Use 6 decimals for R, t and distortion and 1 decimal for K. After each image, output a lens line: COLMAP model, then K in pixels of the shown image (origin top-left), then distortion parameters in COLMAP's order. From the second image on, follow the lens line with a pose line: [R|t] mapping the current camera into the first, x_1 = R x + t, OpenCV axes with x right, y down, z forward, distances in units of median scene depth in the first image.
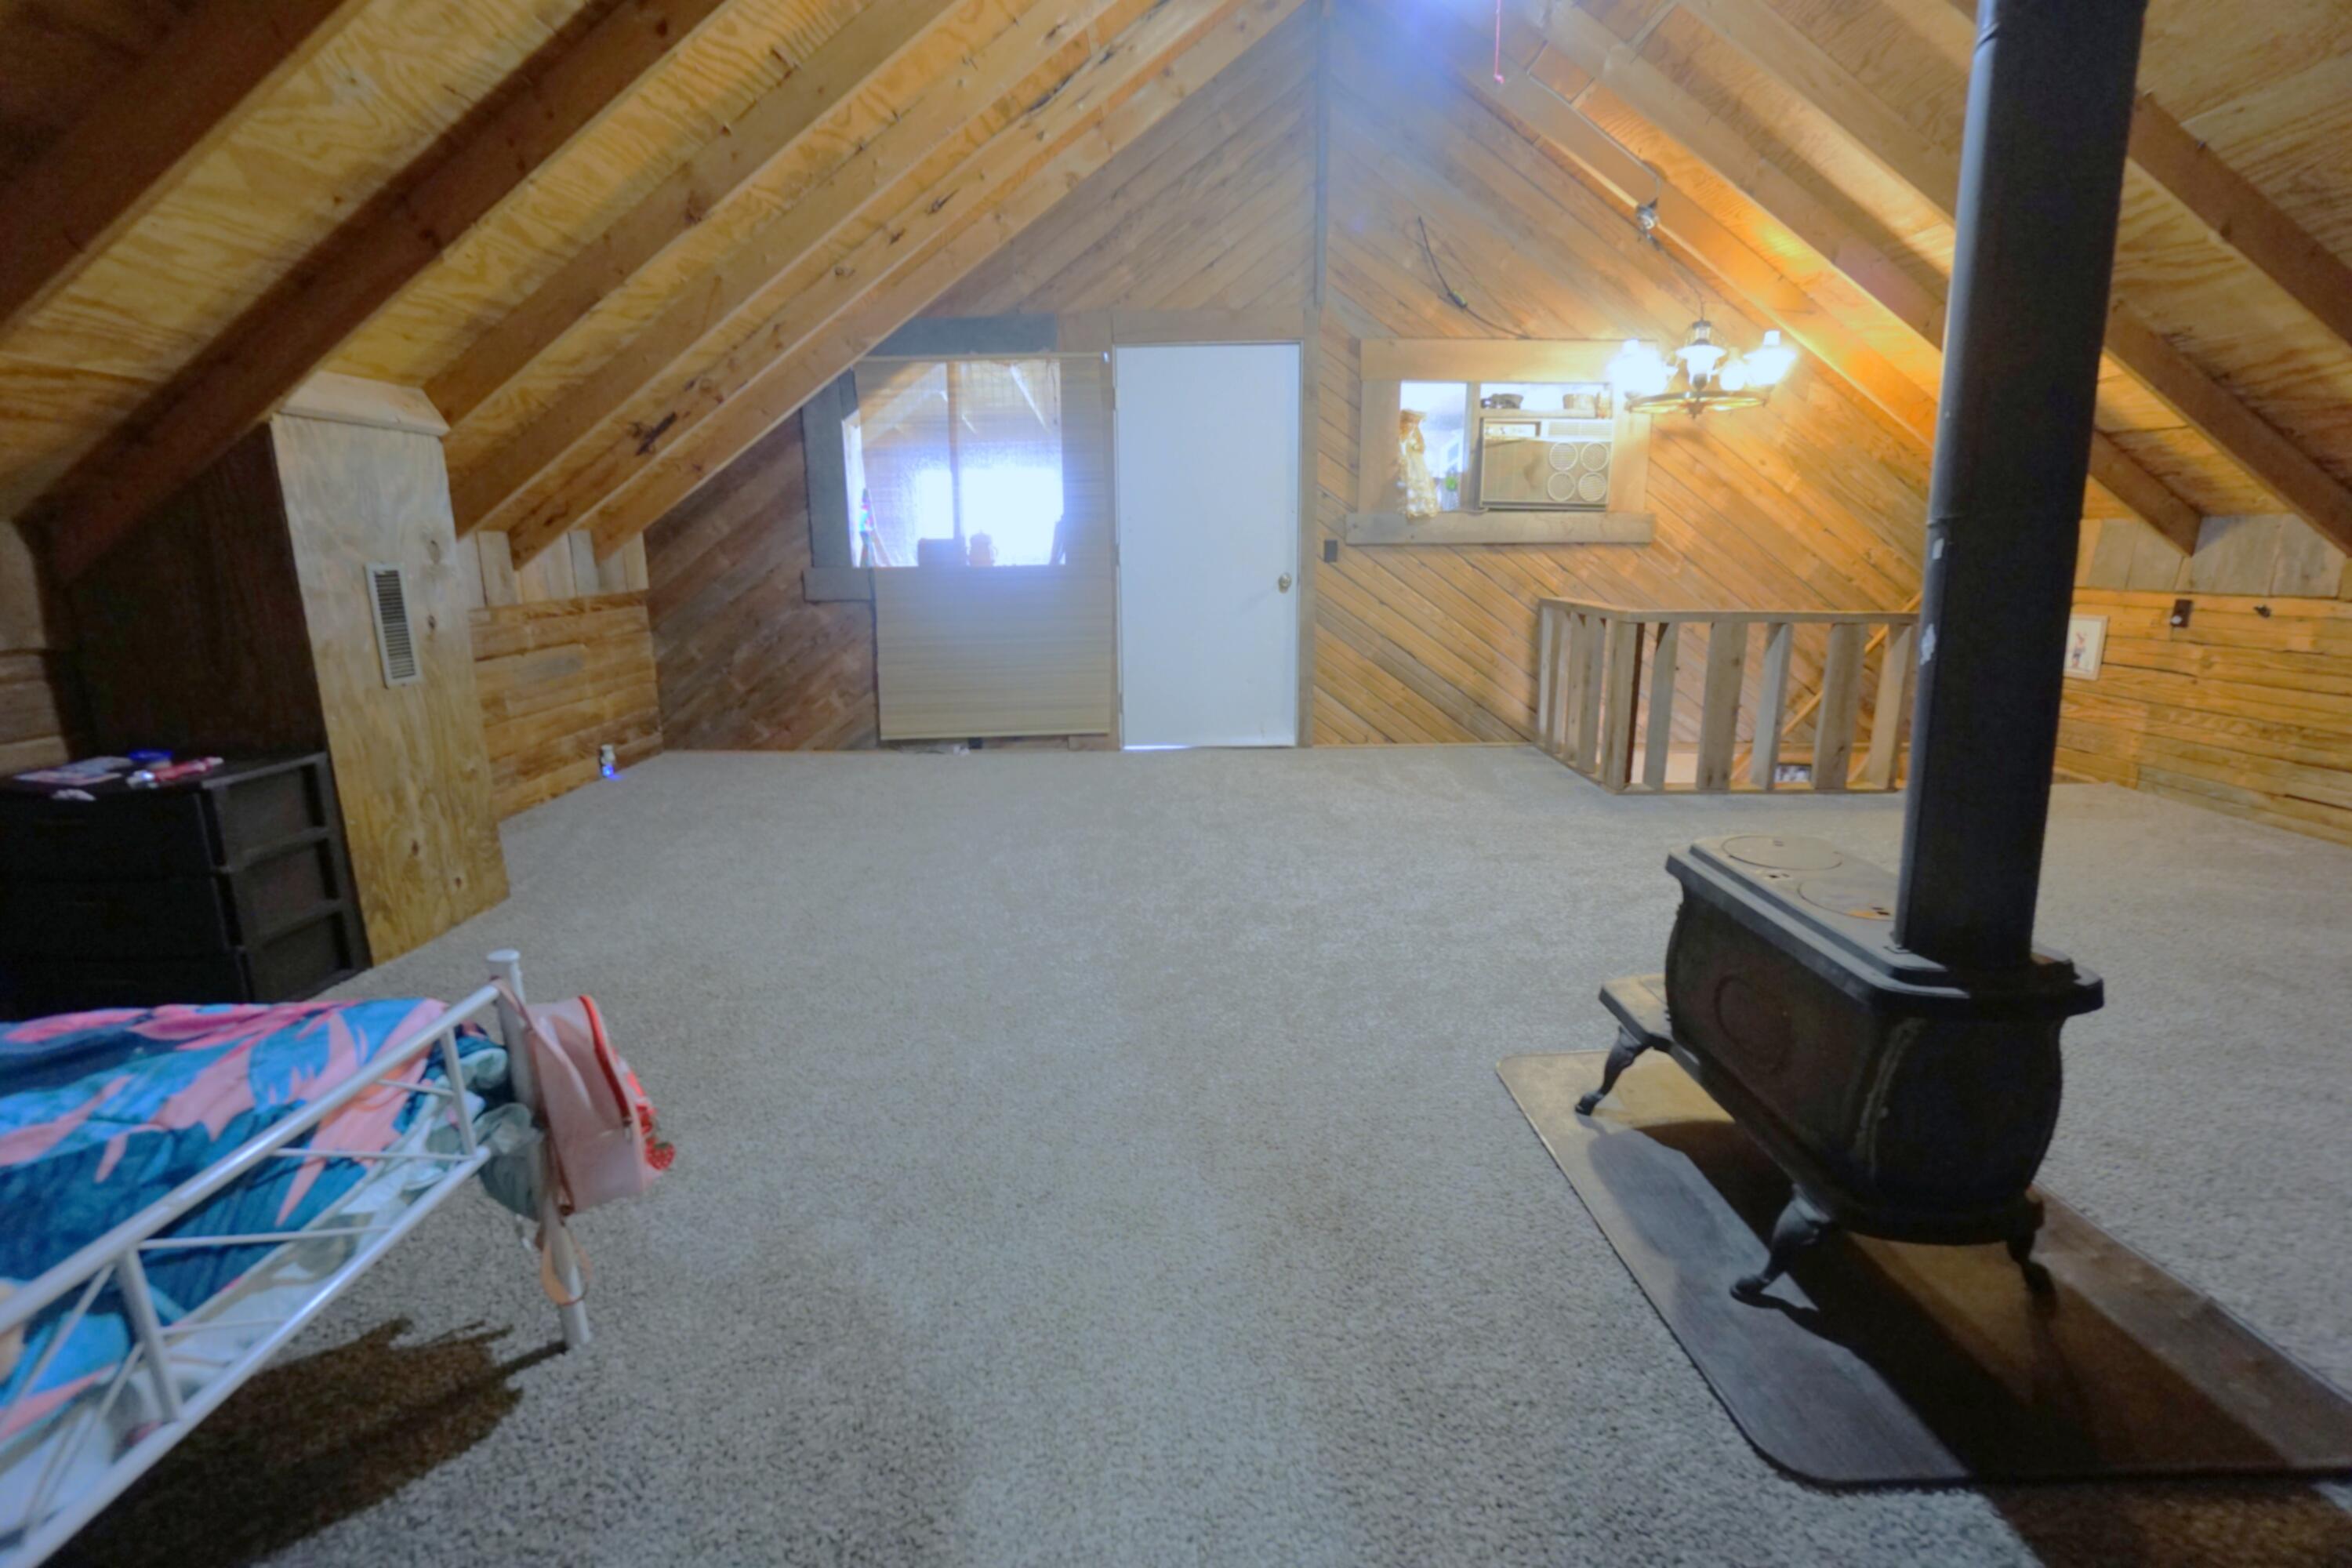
lens RADIAL K [[1053.8, 0, 1162.1], [0, 1053.8, 784.6], [0, 0, 1]] dist [-0.060819, 0.023065]
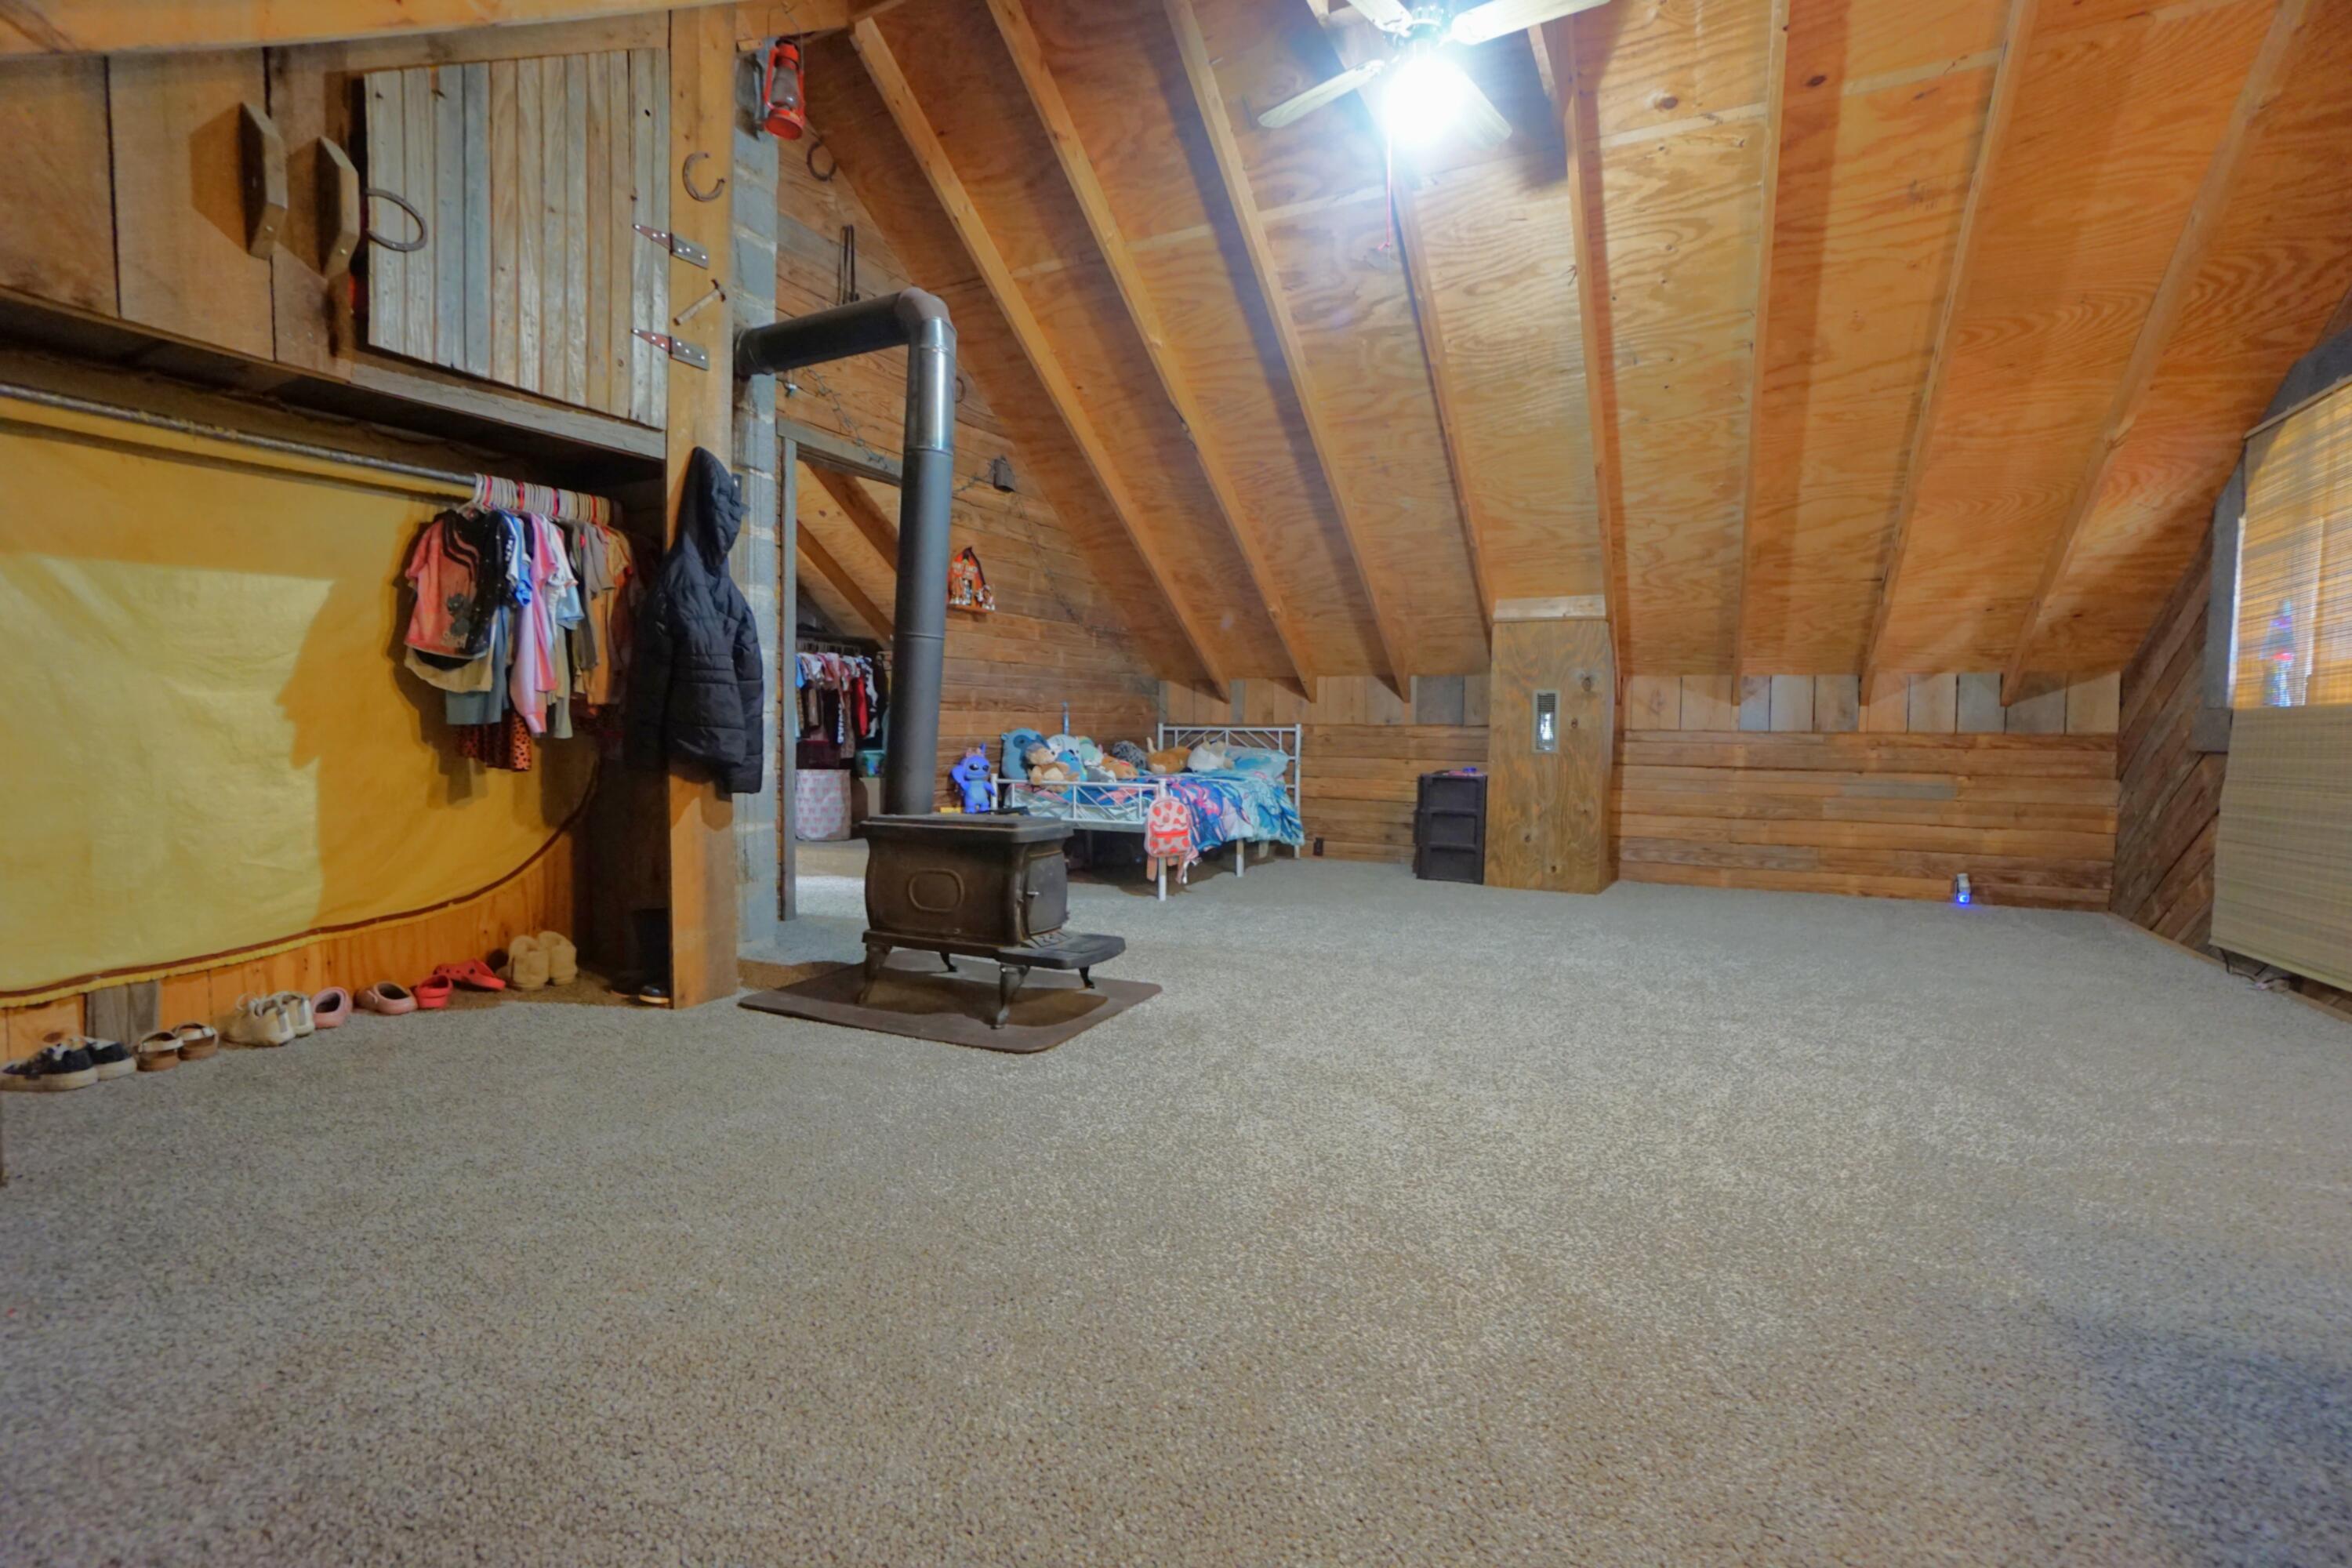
lens RADIAL K [[1053.8, 0, 1162.1], [0, 1053.8, 784.6], [0, 0, 1]] dist [-0.060819, 0.023065]
pose [[-0.467175, 0.048088, -0.882856, 0.819364], [-0.213129, 0.962951, 0.165231, -0.133588], [0.858093, 0.265354, -0.439618, 0.800861]]
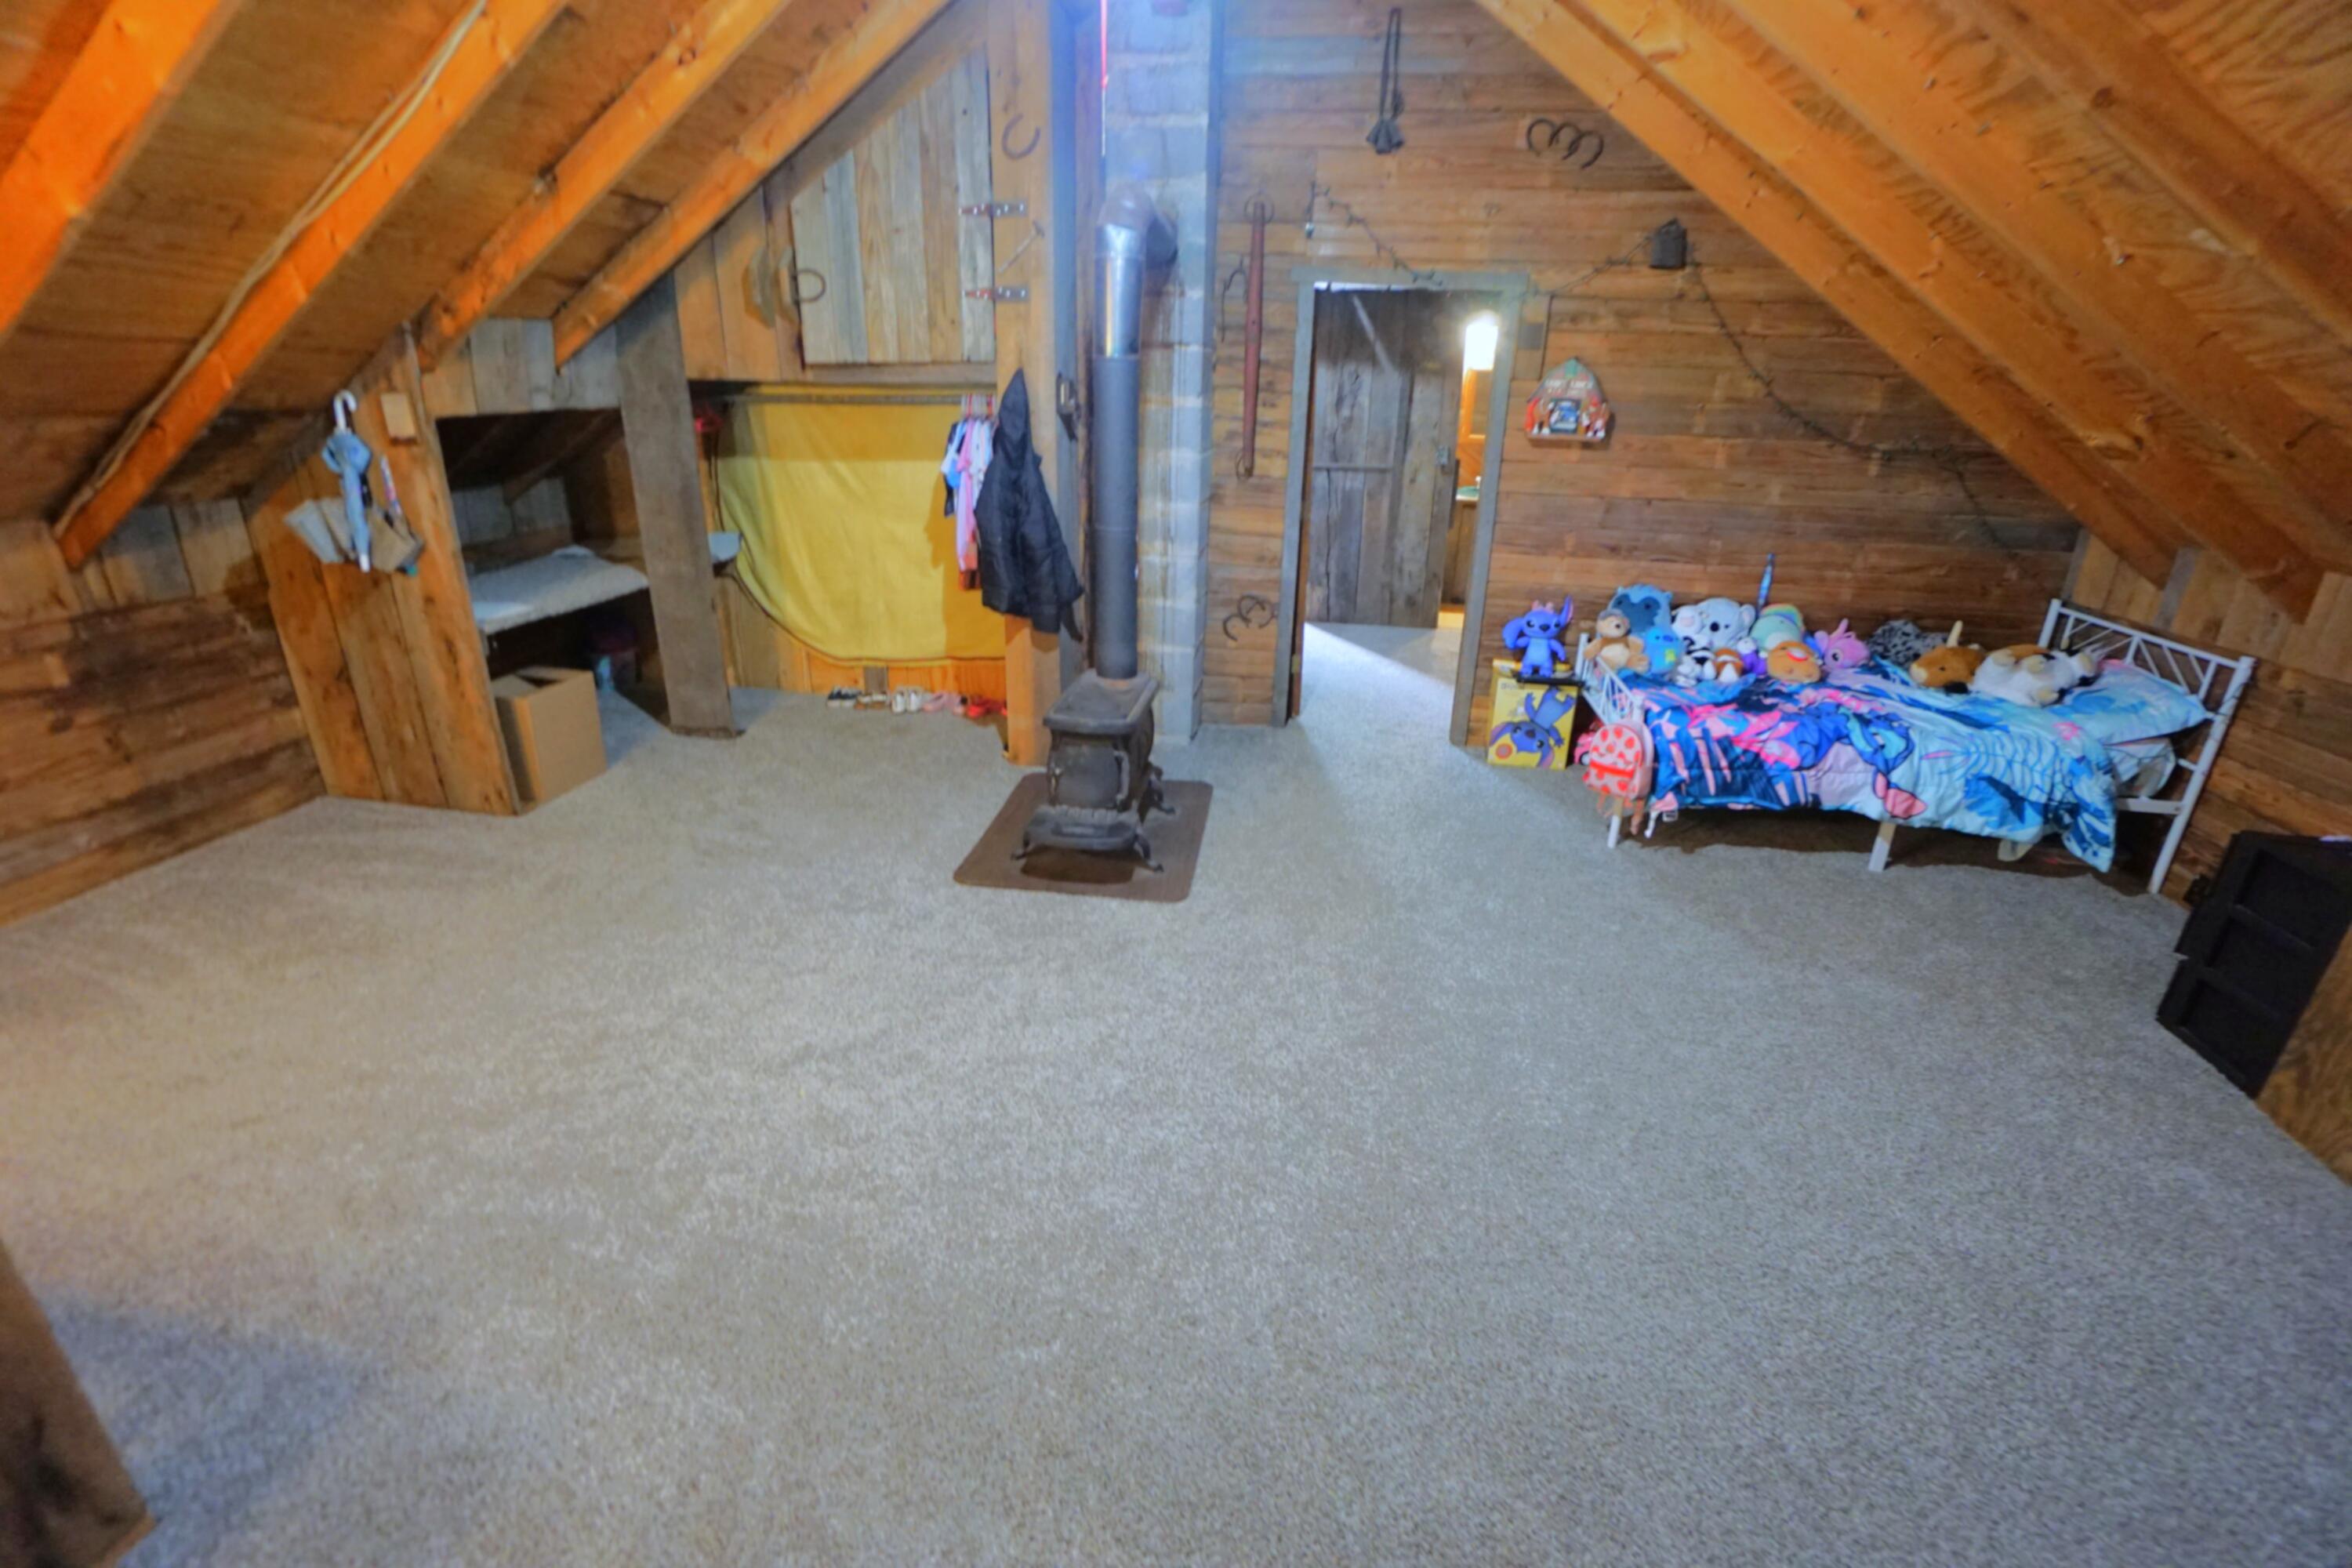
lens RADIAL K [[1053.8, 0, 1162.1], [0, 1053.8, 784.6], [0, 0, 1]] dist [-0.060819, 0.023065]
pose [[-0.979993, -0.083597, 0.180623, 0.040564], [0.034730, 0.821767, 0.568764, -0.381055], [-0.195977, 0.563658, -0.802423, 1.085338]]
